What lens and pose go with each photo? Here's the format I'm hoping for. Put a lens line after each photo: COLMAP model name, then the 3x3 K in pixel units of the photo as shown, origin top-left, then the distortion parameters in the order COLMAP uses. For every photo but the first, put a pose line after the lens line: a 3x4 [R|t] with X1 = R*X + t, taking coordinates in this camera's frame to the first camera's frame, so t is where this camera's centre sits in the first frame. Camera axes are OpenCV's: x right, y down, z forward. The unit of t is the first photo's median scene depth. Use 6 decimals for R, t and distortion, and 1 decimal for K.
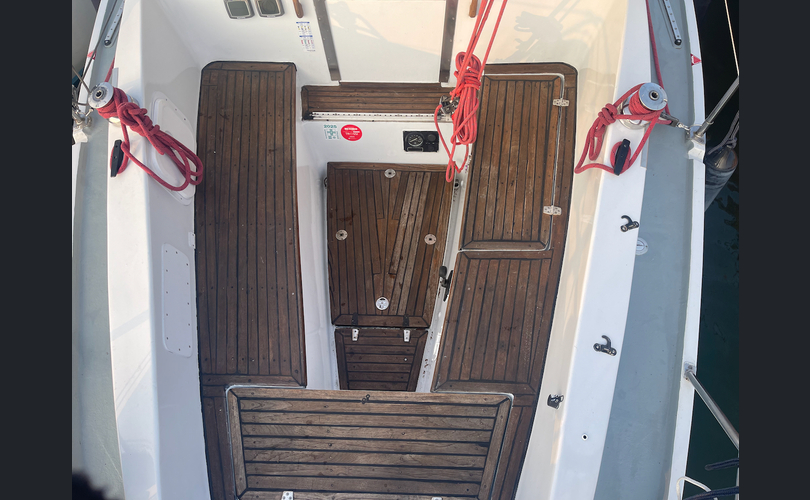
lens RADIAL K [[496.1, 0, 405.0], [0, 496.1, 250.0], [0, 0, 1]] dist [0.035987, -0.002677]
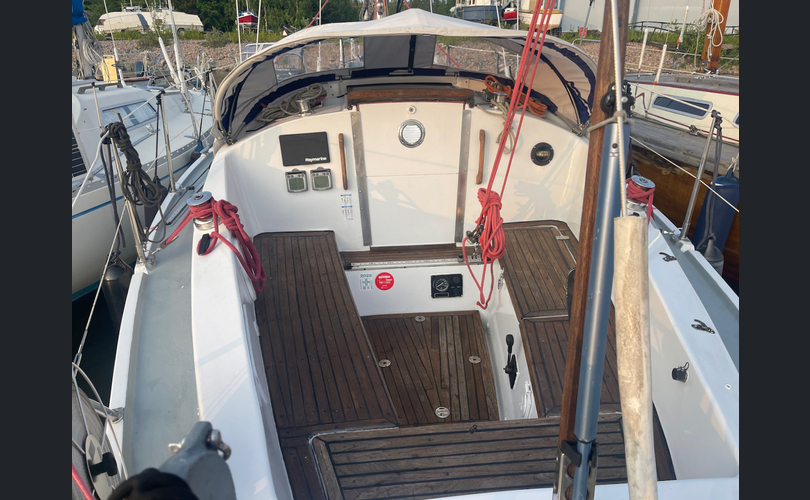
lens RADIAL K [[496.1, 0, 405.0], [0, 496.1, 250.0], [0, 0, 1]] dist [0.035987, -0.002677]
pose [[0.991680, -0.035318, 0.123790, -0.276769], [0.102733, 0.796598, -0.595716, 0.522429], [-0.077572, 0.603477, 0.793598, 0.109214]]
